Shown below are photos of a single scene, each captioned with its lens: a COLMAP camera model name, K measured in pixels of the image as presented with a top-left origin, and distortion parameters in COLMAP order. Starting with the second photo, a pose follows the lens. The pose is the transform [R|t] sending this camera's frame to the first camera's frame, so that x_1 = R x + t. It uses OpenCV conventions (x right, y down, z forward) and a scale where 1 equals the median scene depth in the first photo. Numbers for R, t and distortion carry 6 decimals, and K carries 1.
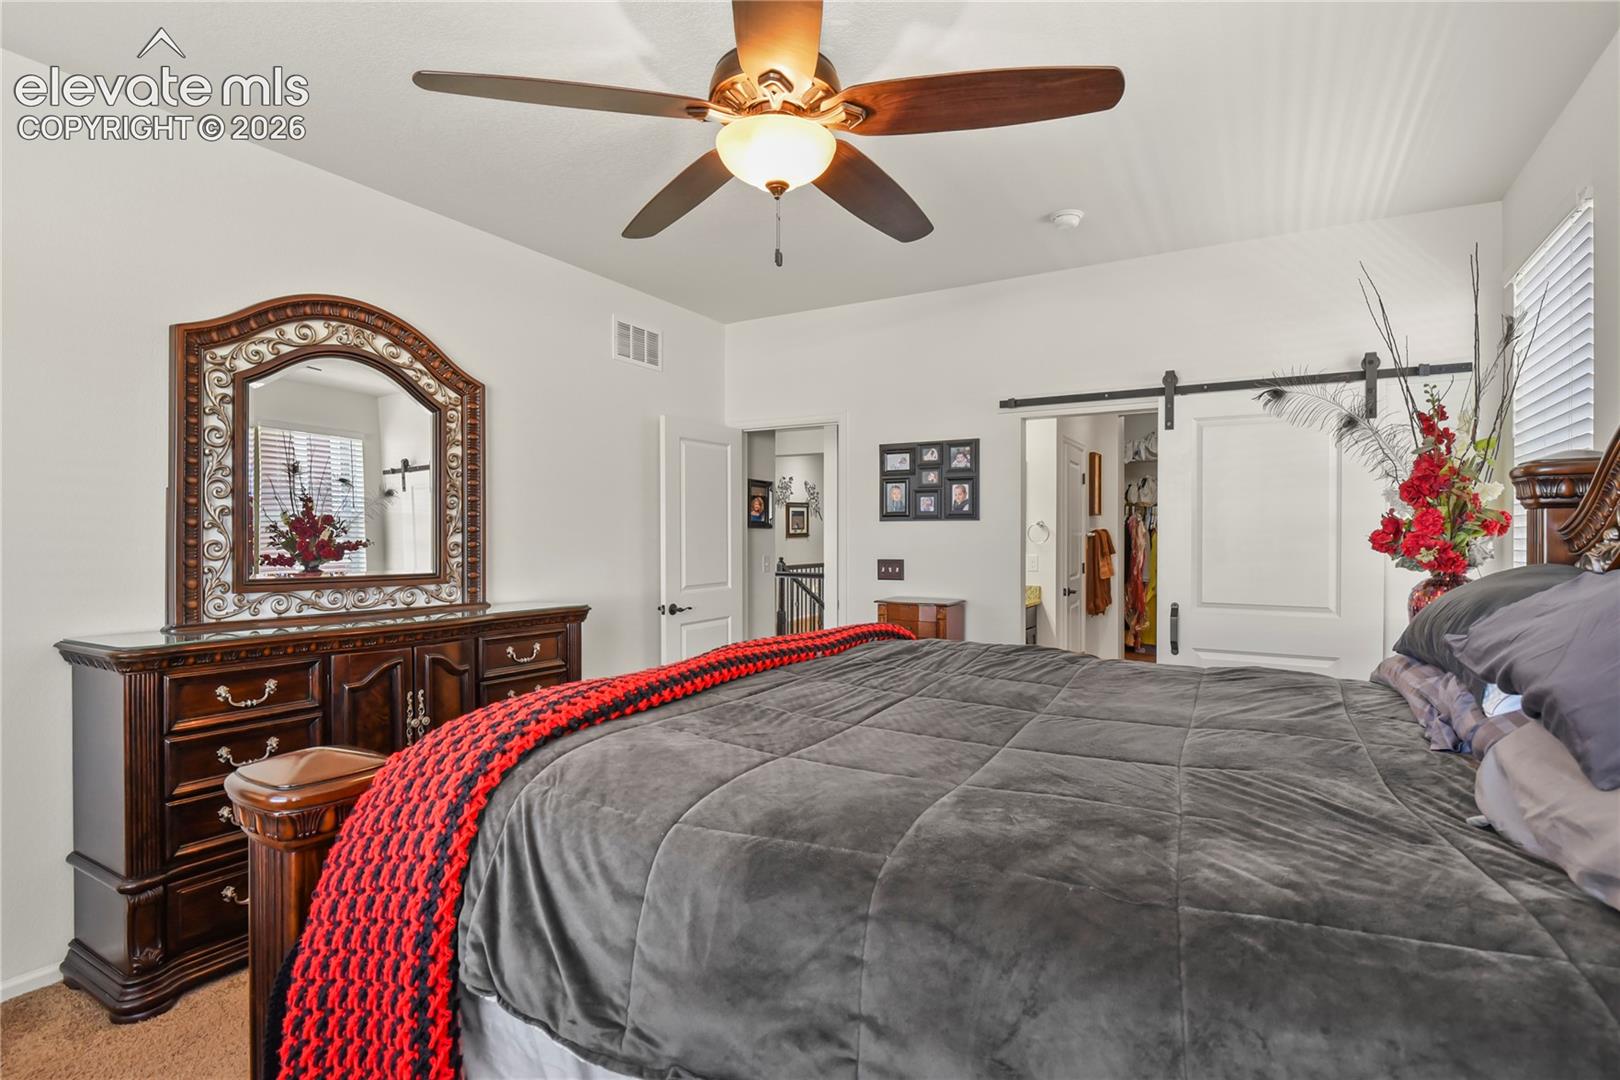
lens RADIAL K [[782.9, 0, 819.6], [0, 782.9, 537.2], [0, 0, 1]] dist [-0.001825, -0.007013]
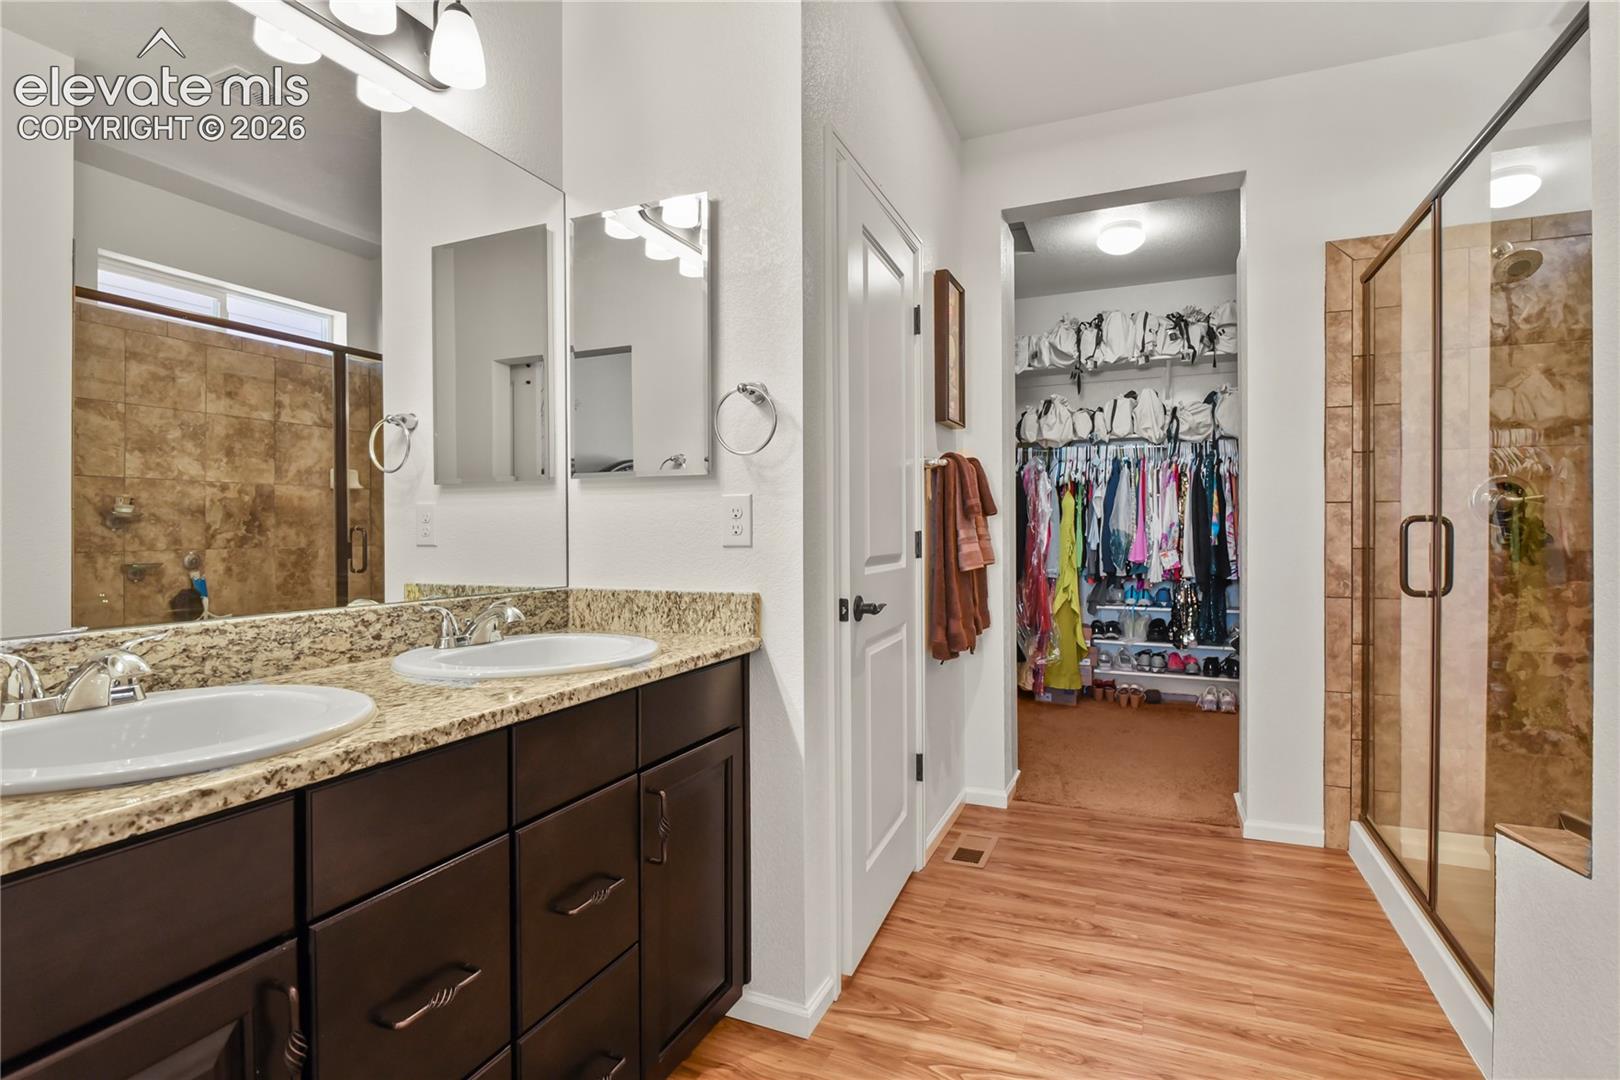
lens RADIAL K [[782.9, 0, 819.6], [0, 782.9, 537.2], [0, 0, 1]] dist [-0.001825, -0.007013]
pose [[0.992056, -0.005712, 0.125664, 0.205673], [0.005796, 0.999983, -0.000306, 0.031145], [-0.125660, 0.001032, 0.992073, 0.528557]]
